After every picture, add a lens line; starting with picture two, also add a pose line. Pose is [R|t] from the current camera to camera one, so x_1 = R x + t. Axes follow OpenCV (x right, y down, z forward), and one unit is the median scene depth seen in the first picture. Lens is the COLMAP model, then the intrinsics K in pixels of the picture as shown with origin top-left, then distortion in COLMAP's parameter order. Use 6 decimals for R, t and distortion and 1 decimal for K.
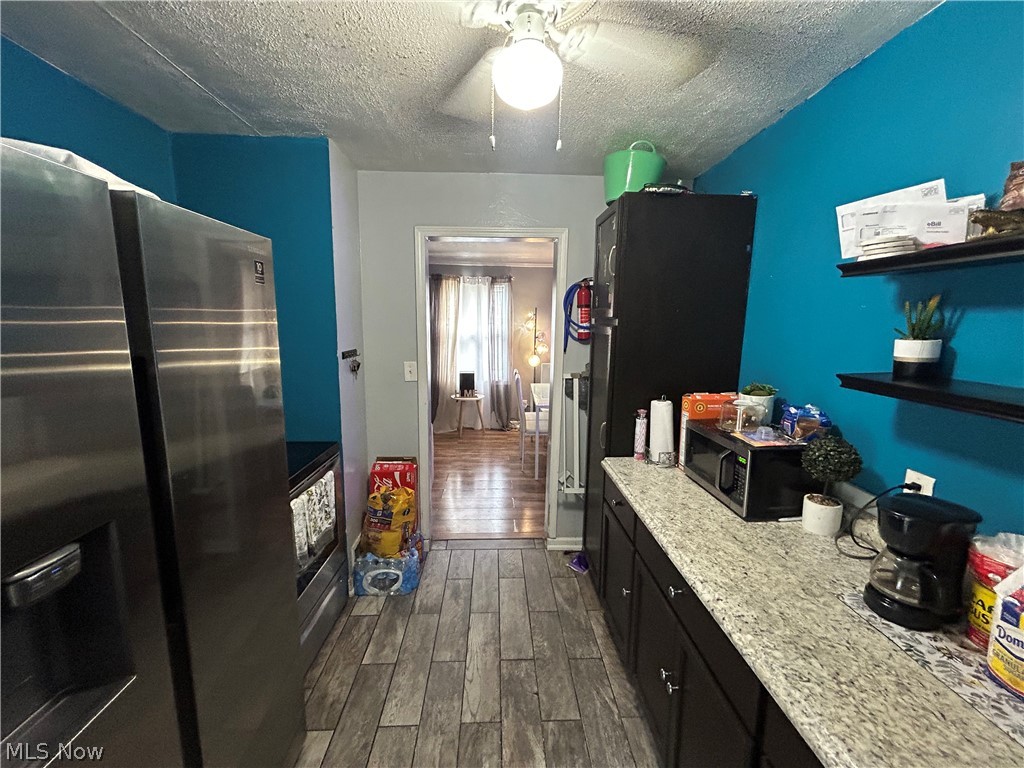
lens RADIAL K [[410.3, 0, 514.2], [0, 410.3, 381.8], [0, 0, 1]] dist [-0.002180, 0.000567]
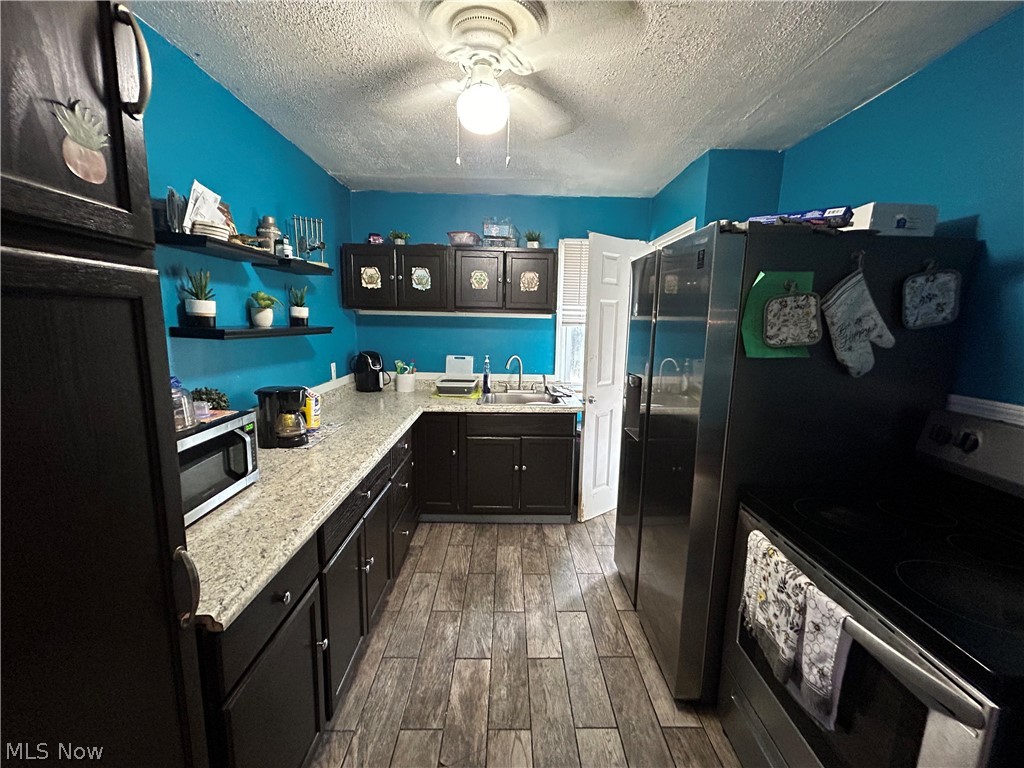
lens RADIAL K [[410.3, 0, 515.0], [0, 410.3, 380.4], [0, 0, 1]] dist [-0.002180, 0.000567]
pose [[-0.999118, -0.032539, 0.026559, -0.097310], [-0.023306, 0.955531, 0.293968, -0.205643], [-0.034943, 0.293090, -0.955446, 1.738683]]
